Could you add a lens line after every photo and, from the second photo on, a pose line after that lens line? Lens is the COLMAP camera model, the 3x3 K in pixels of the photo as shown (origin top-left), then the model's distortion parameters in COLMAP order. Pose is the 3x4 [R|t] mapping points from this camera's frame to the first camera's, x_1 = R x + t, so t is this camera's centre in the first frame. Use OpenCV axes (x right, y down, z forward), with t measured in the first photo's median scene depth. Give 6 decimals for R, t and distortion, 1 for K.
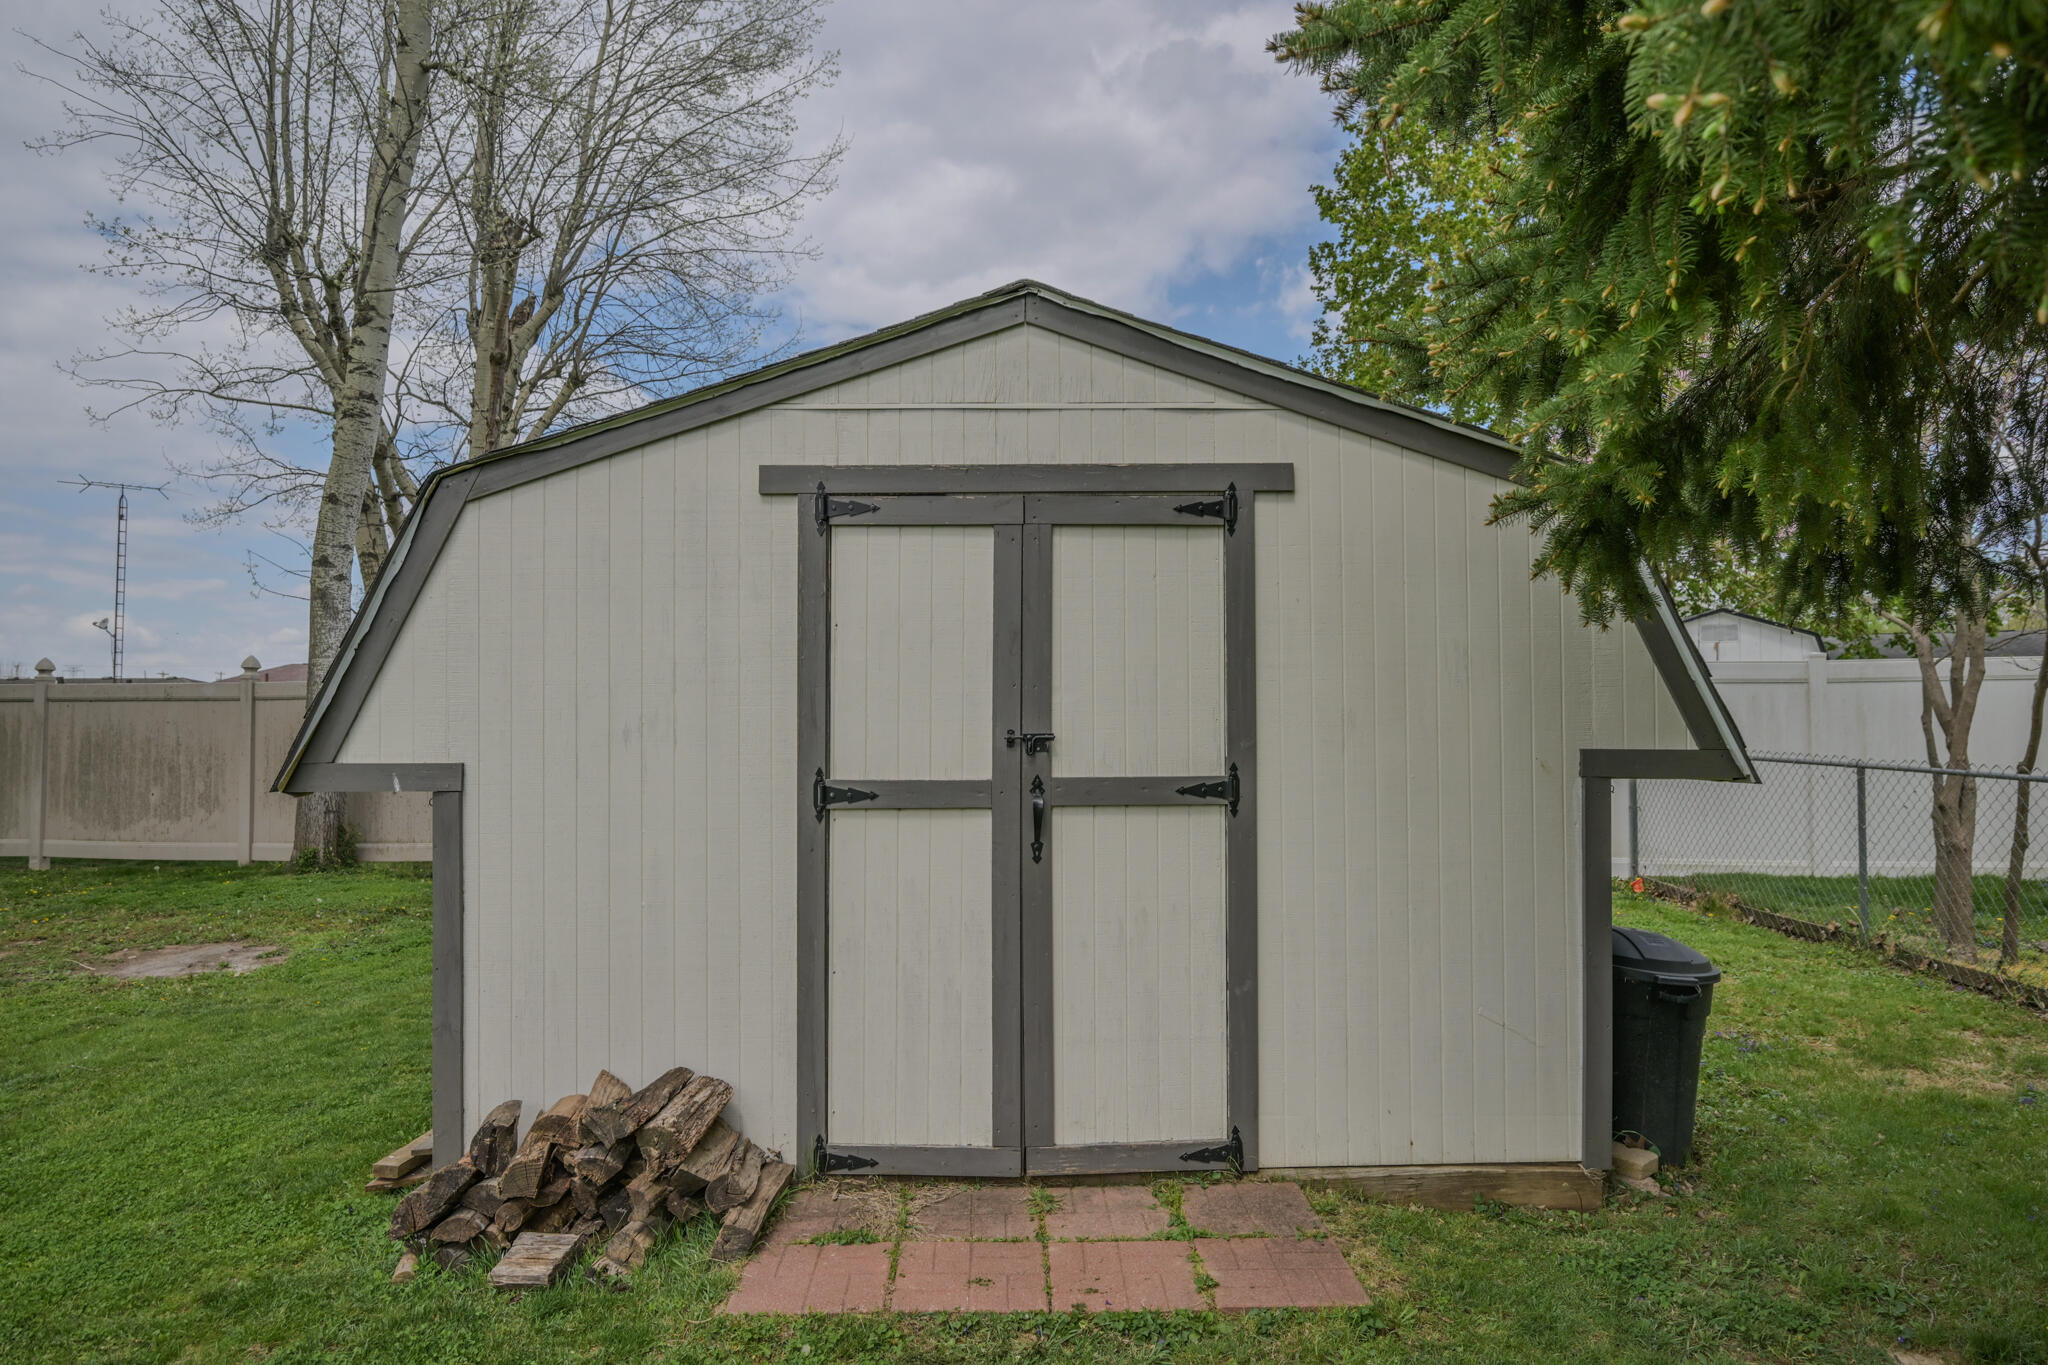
lens RADIAL K [[1250.3, 0, 1017.7], [0, 1250.3, 684.7], [0, 0, 1]] dist [-0.031041, -0.002990]
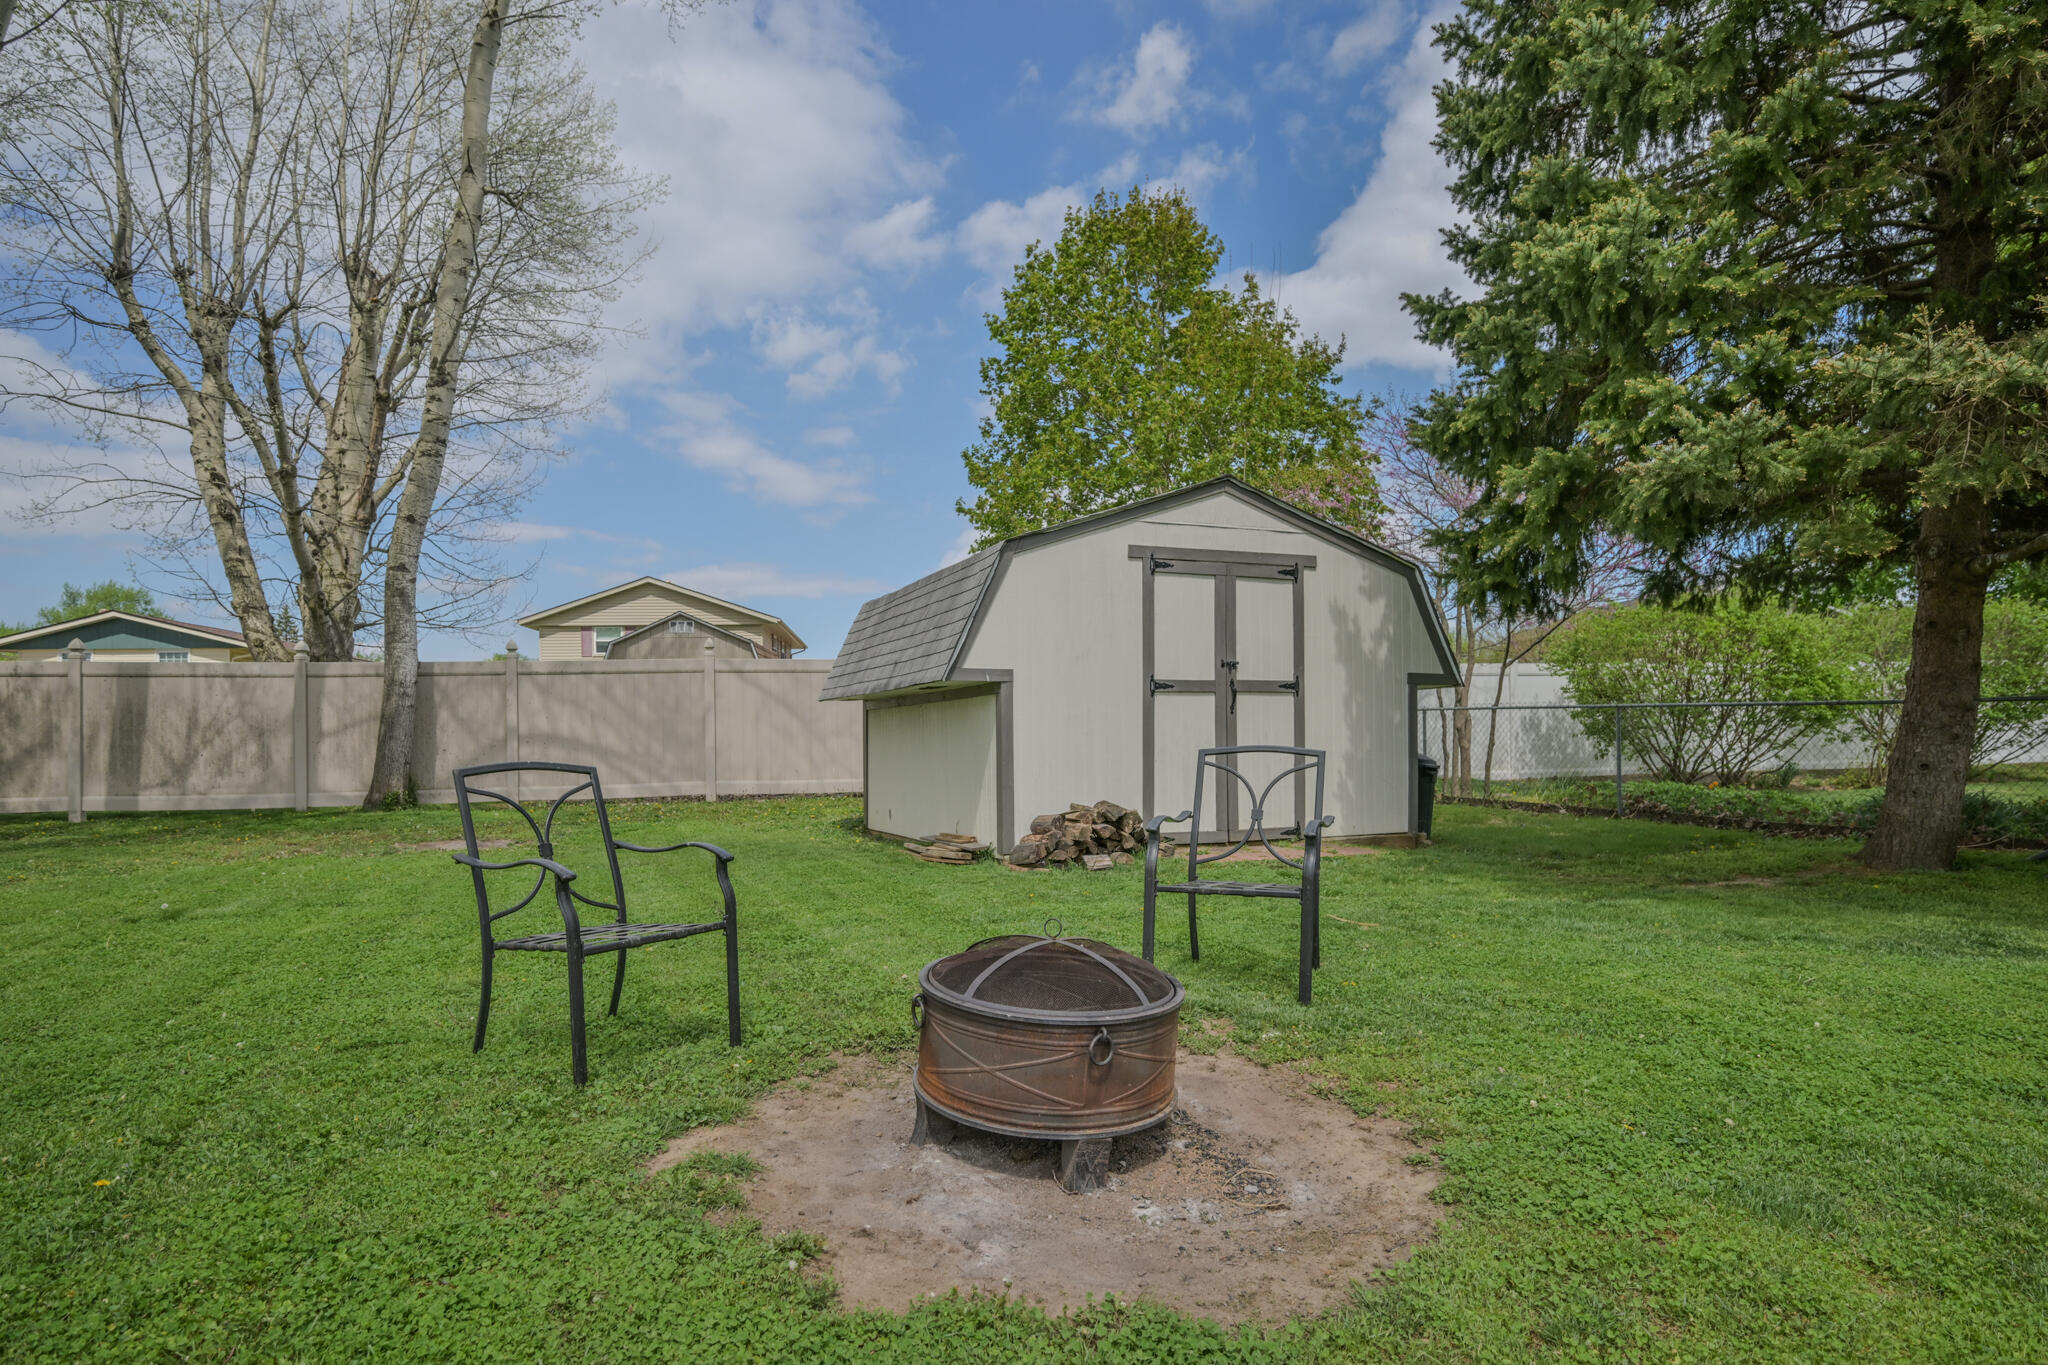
lens RADIAL K [[1085.9, 0, 1022.2], [0, 1085.9, 703.4], [0, 0, 1]] dist [0.004578, 0.000644]
pose [[0.941325, 0.008192, 0.337402, -1.078217], [-0.006752, 0.999962, -0.005443, 0.134160], [-0.337434, 0.002846, 0.941345, -0.854737]]
